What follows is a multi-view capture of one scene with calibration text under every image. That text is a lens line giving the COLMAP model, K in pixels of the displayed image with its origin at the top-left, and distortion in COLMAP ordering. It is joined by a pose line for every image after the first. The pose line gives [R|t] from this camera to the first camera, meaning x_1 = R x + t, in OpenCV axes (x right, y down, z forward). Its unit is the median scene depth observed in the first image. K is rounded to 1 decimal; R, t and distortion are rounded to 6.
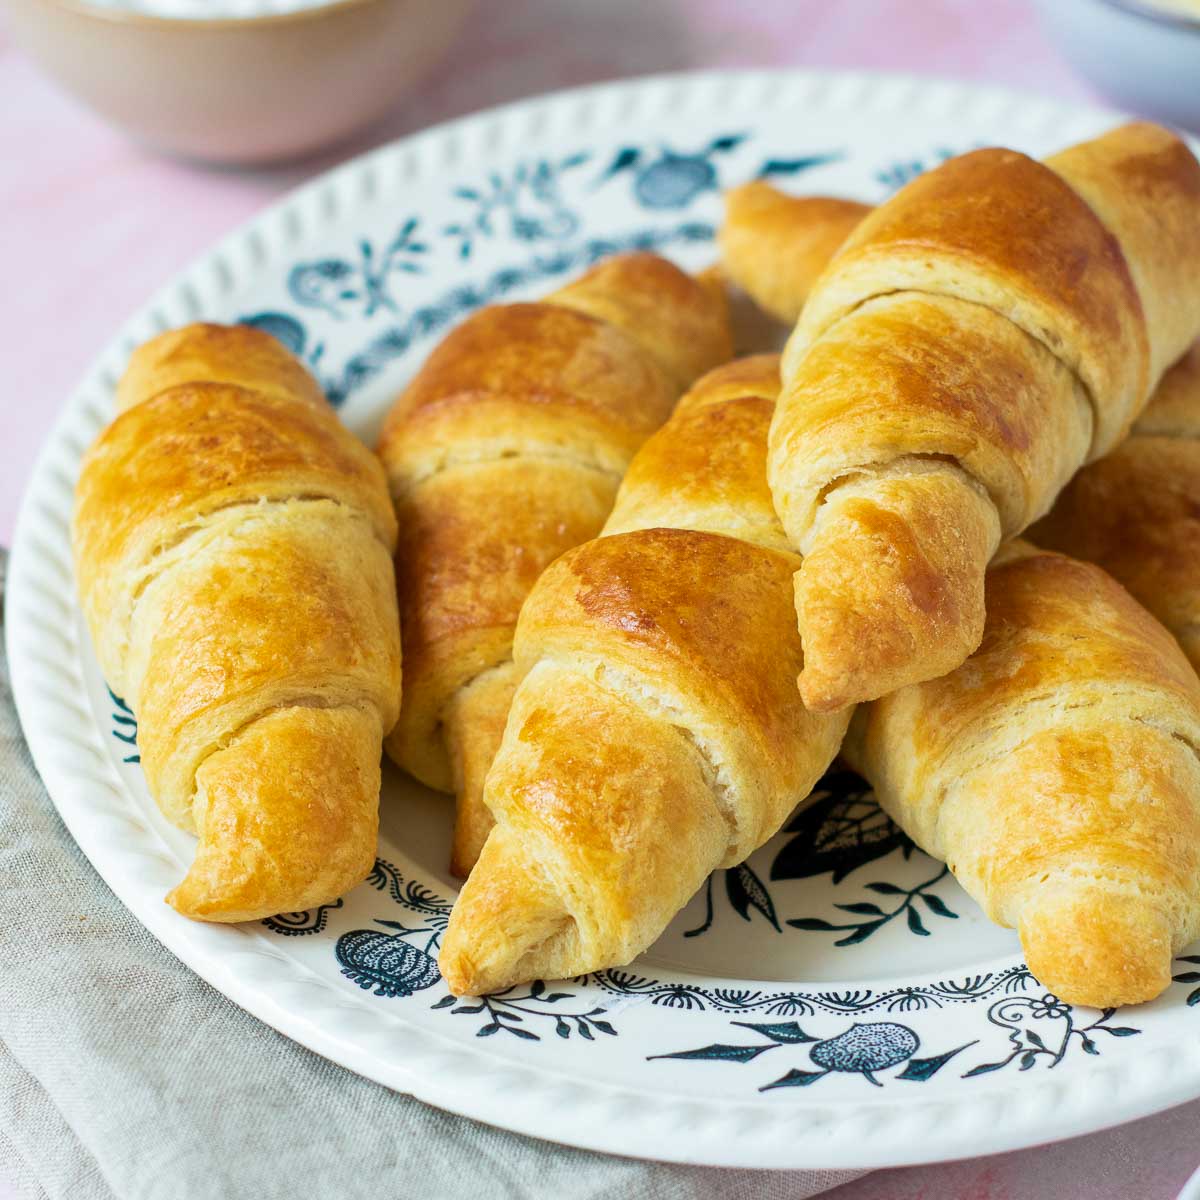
lens RADIAL K [[4599.7, 0, 600.0], [0, 4599.7, 600.0], [0, 0, 1]] dist [-0.195915, 1.124390]
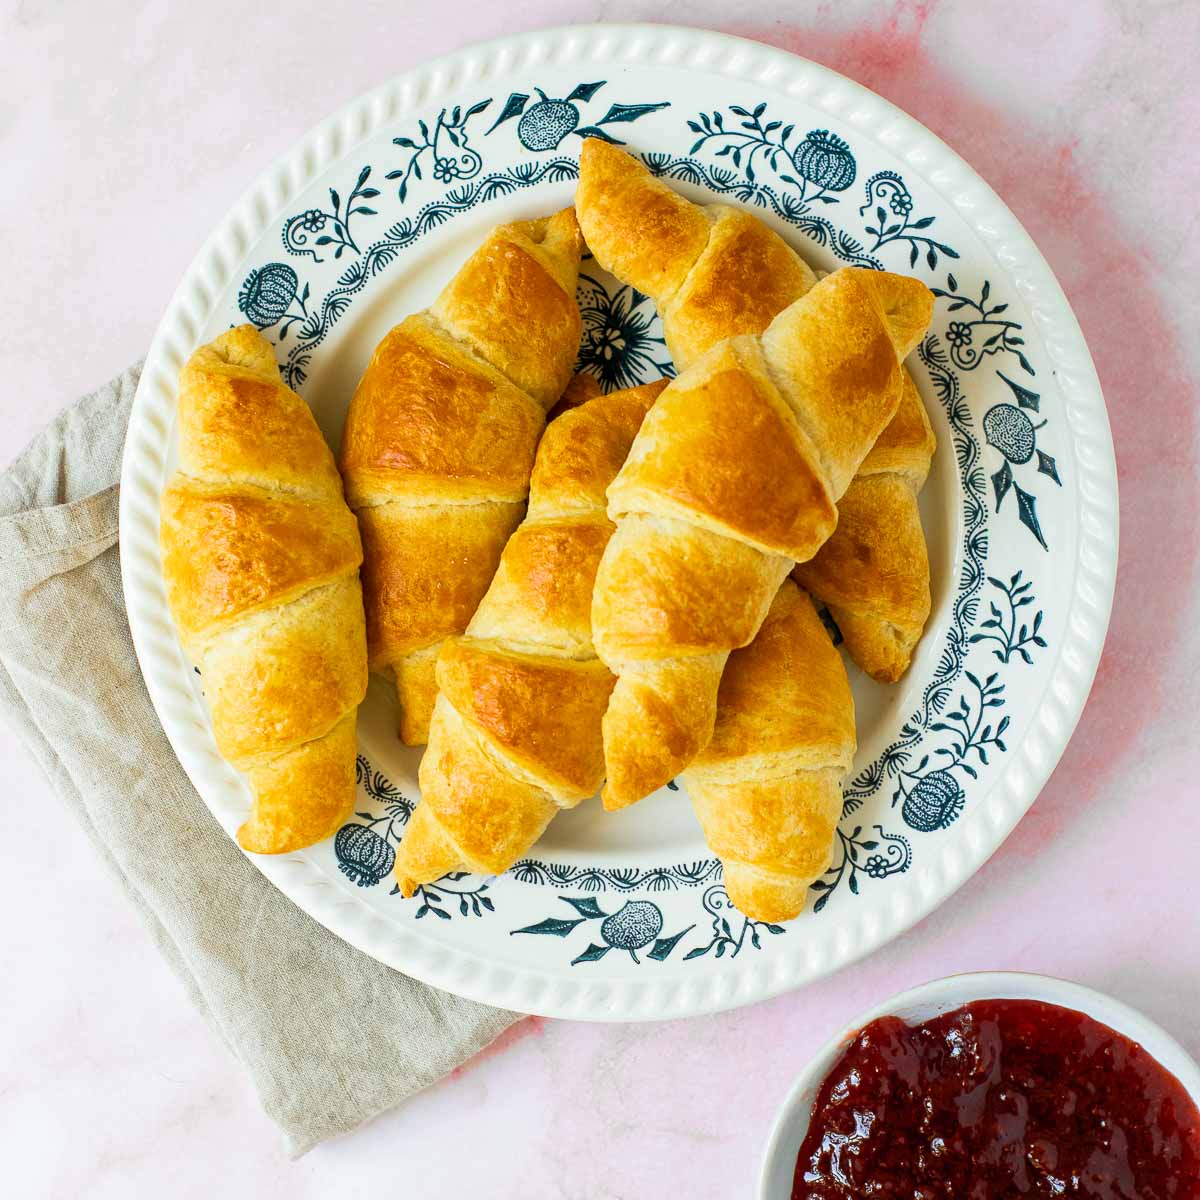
lens RADIAL K [[4599.7, 0, 600.0], [0, 4599.7, 600.0], [0, 0, 1]] dist [-0.195915, 1.124390]
pose [[0.999711, 0.015693, 0.018226, 0.010316], [-0.023948, 0.579280, 0.814777, -1.418990], [0.002229, -0.814978, 0.579488, 0.061365]]
